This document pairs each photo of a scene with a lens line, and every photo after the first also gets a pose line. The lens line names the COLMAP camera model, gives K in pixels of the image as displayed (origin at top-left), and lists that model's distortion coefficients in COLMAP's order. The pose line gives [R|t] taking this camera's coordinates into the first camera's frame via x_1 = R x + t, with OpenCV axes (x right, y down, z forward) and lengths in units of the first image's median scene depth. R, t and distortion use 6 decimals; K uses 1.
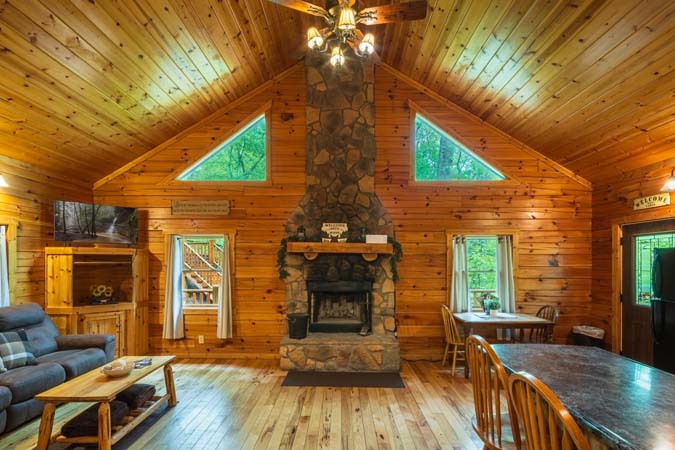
lens RADIAL K [[329.4, 0, 336.6], [0, 329.4, 262.8], [0, 0, 1]] dist [0.004269, -0.002007]
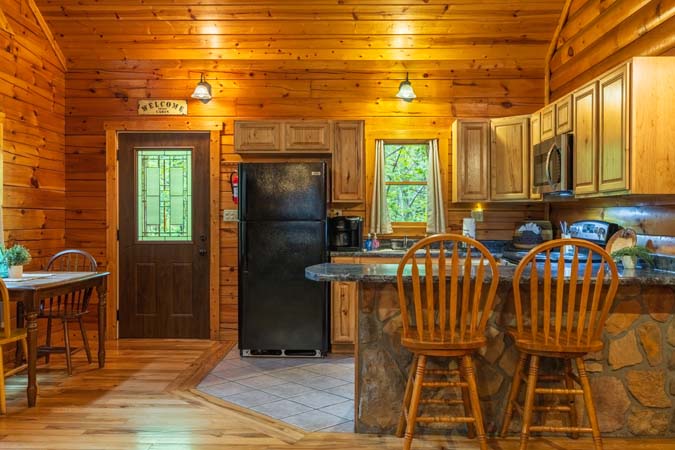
lens RADIAL K [[635.0, 0, 342.4], [0, 635.0, 224.3], [0, 0, 1]] dist [-0.002032, 0.000000]
pose [[0.006060, -0.007921, 0.999950, -0.458991], [0.001136, 0.999968, 0.007914, 0.067574], [-0.999981, 0.001088, 0.006069, 0.468451]]
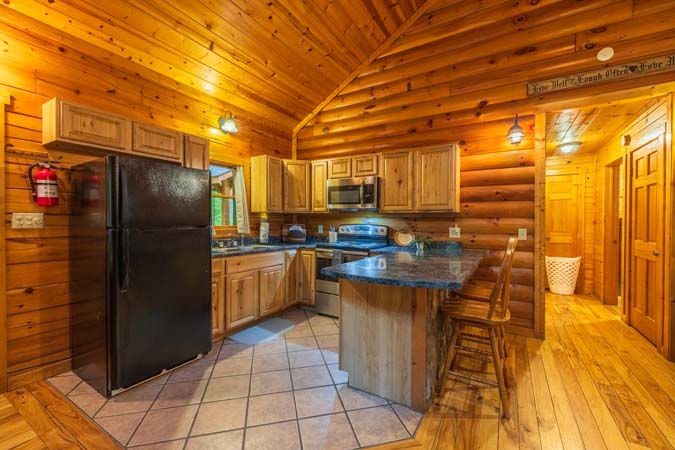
lens RADIAL K [[283.2, 0, 338.1], [0, 283.2, 224.0], [0, 0, 1]] dist [0.001586, -0.000598]
pose [[-0.865129, -0.007838, 0.501488, 0.170018], [-0.001374, 0.999911, 0.013259, 0.058115], [-0.501547, 0.010782, -0.865063, 0.828744]]
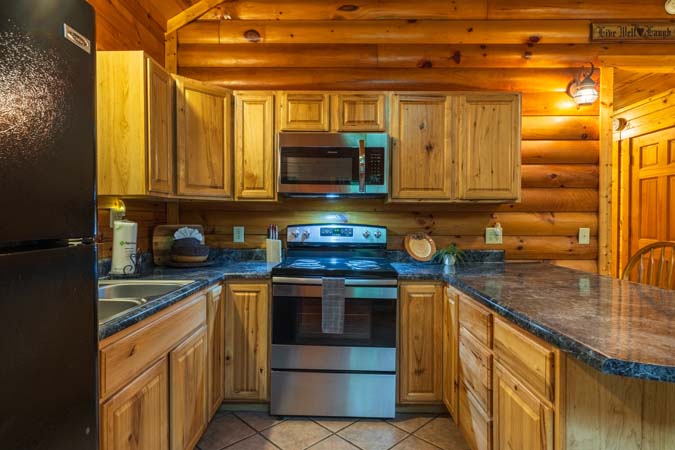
lens RADIAL K [[381.5, 0, 339.7], [0, 381.5, 221.9], [0, 0, 1]] dist [0.001049, -0.002154]
pose [[-0.999991, -0.000020, -0.004249, 0.514239], [-0.000072, 0.999925, 0.012236, 0.059528], [0.004249, 0.012236, -0.999916, 0.675843]]
